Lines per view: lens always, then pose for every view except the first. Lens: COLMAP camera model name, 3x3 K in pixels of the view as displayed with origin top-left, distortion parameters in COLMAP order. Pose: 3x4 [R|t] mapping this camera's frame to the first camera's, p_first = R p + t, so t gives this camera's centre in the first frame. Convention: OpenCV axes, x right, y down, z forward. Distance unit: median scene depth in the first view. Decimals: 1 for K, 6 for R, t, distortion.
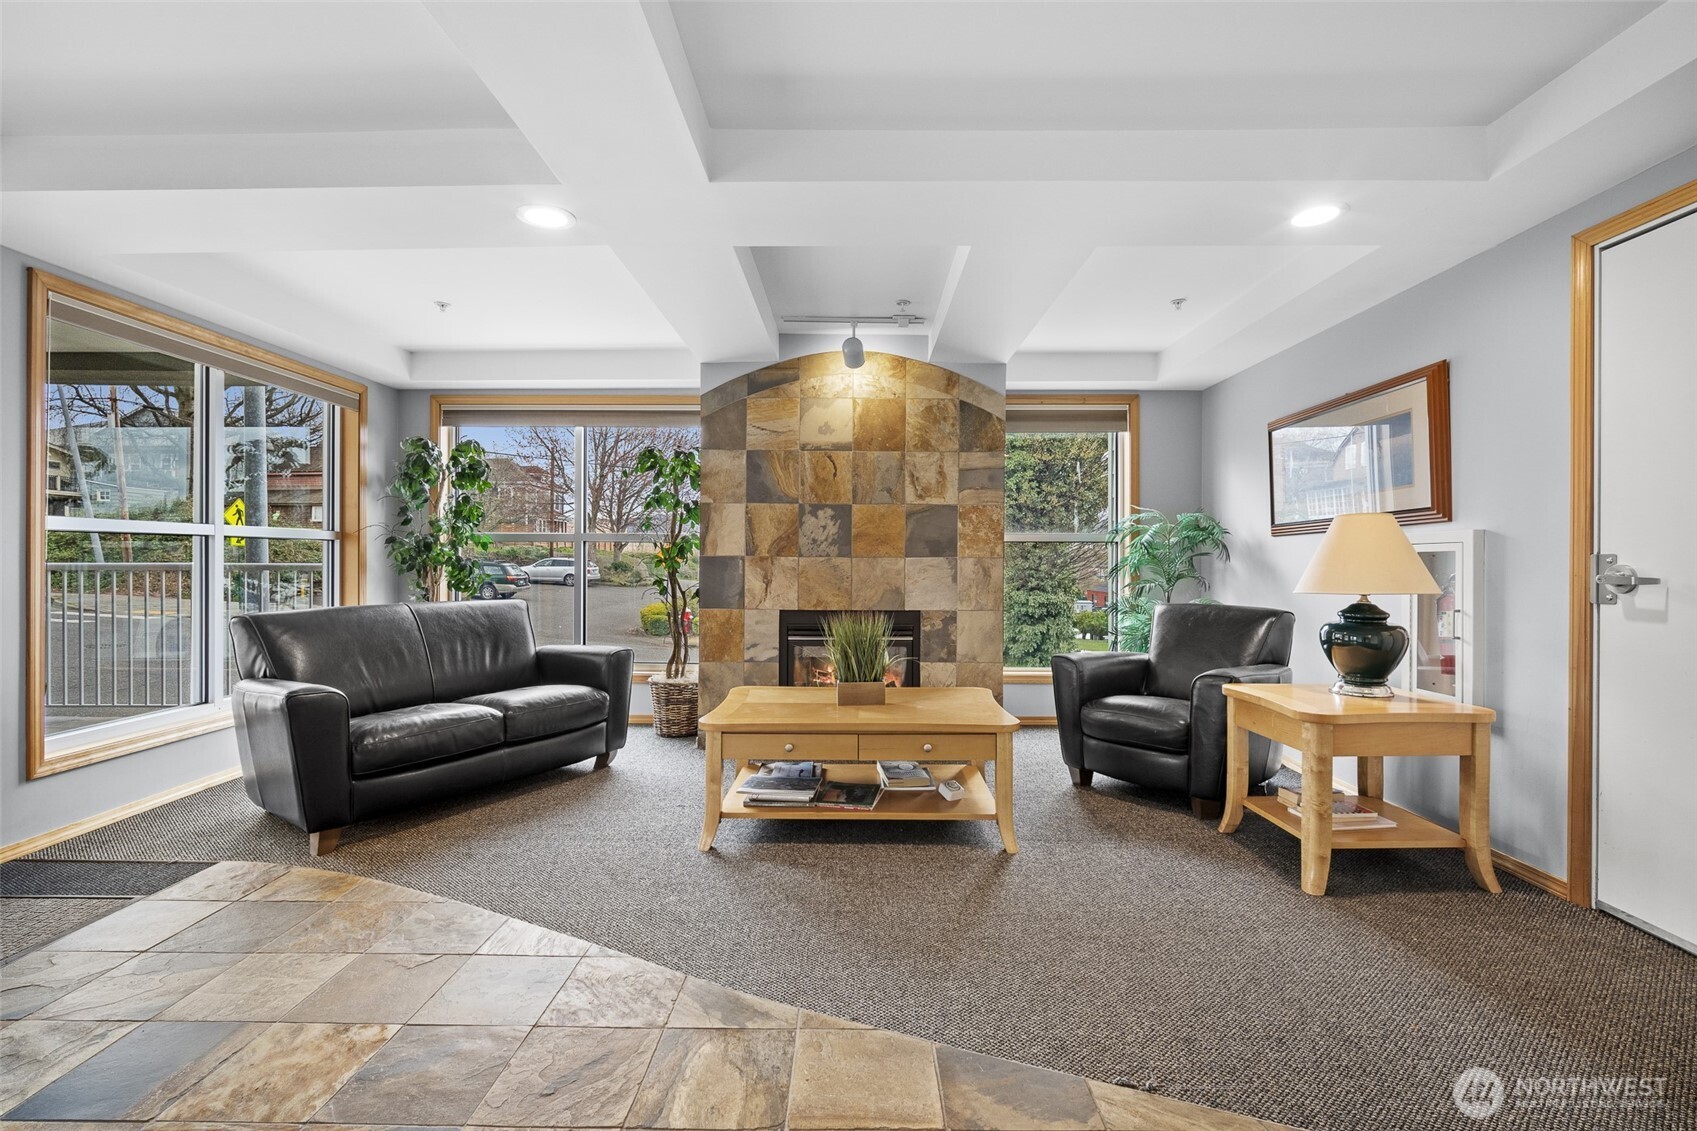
lens RADIAL K [[746.6, 0, 848.5], [0, 746.6, 565.5], [0, 0, 1]] dist [-0.004994, 0.000119]
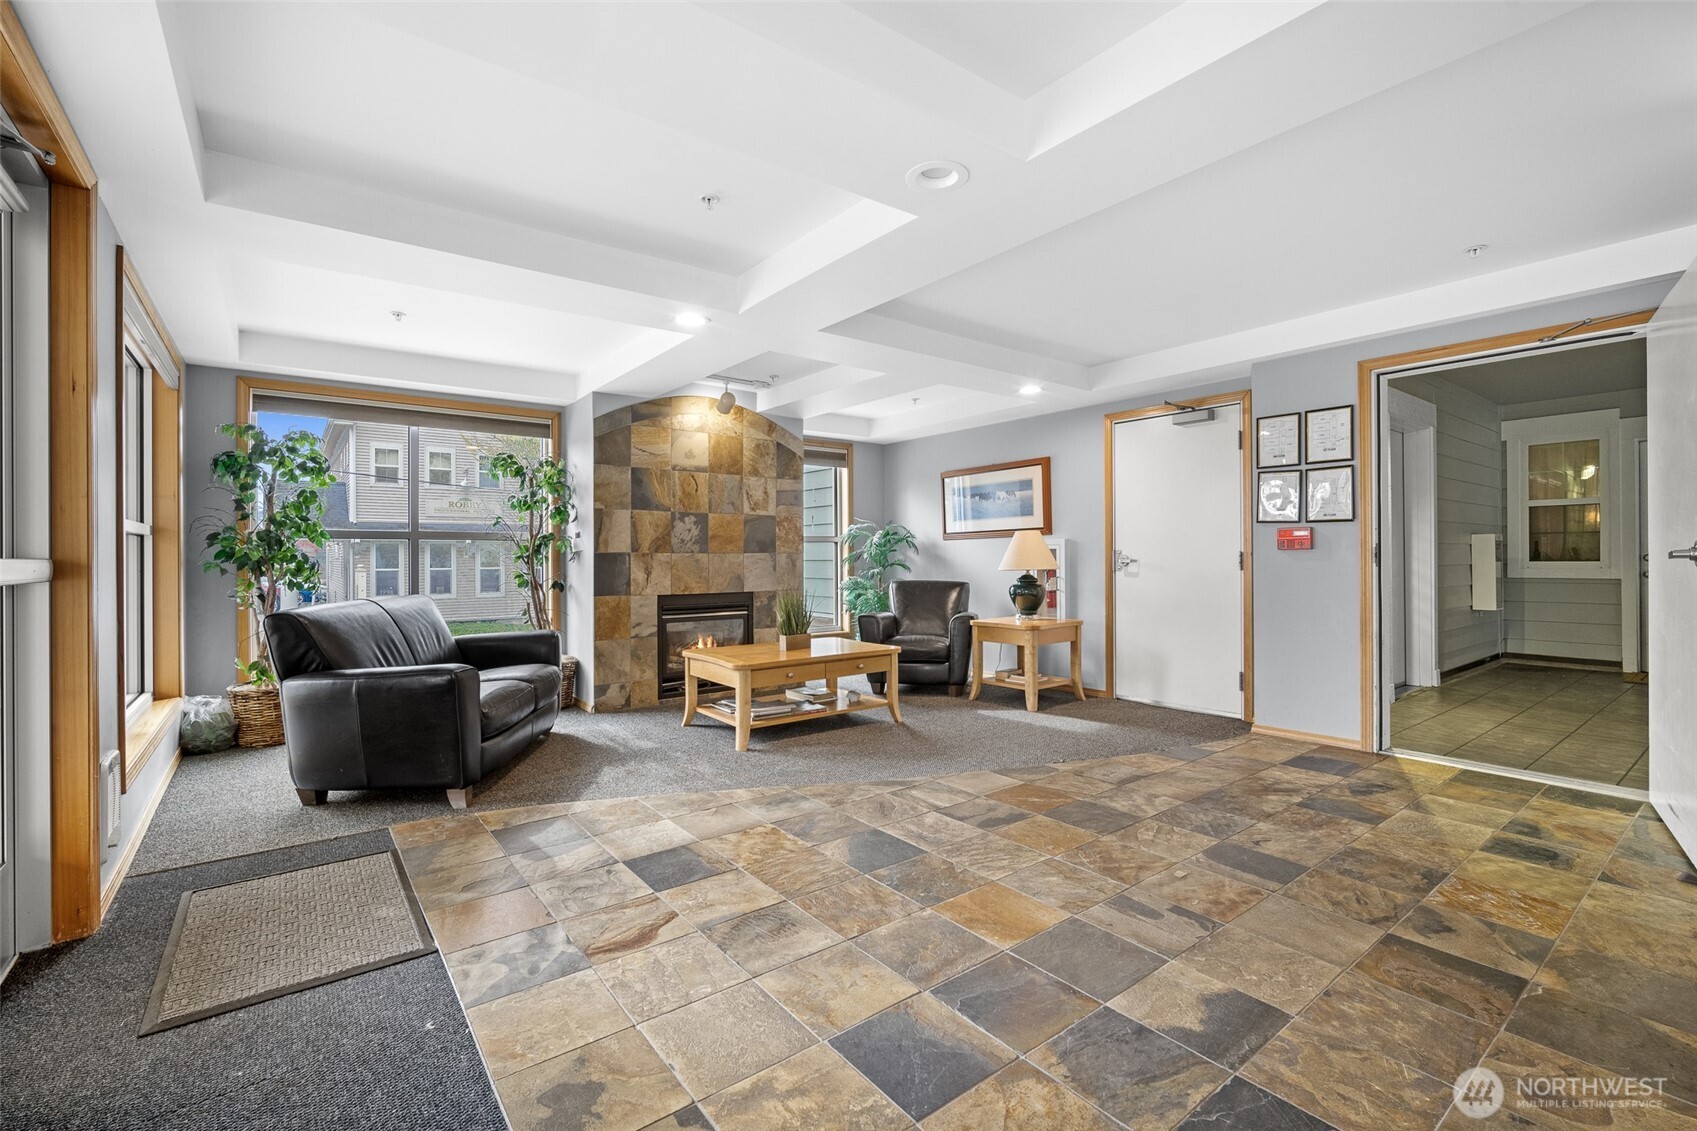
lens RADIAL K [[746.6, 0, 848.5], [0, 746.6, 565.5], [0, 0, 1]] dist [-0.004994, 0.000119]
pose [[0.784826, -0.014016, 0.619558, -0.622702], [0.010949, 0.999902, 0.008751, 0.001945], [-0.619619, -0.000084, 0.784902, -0.194147]]
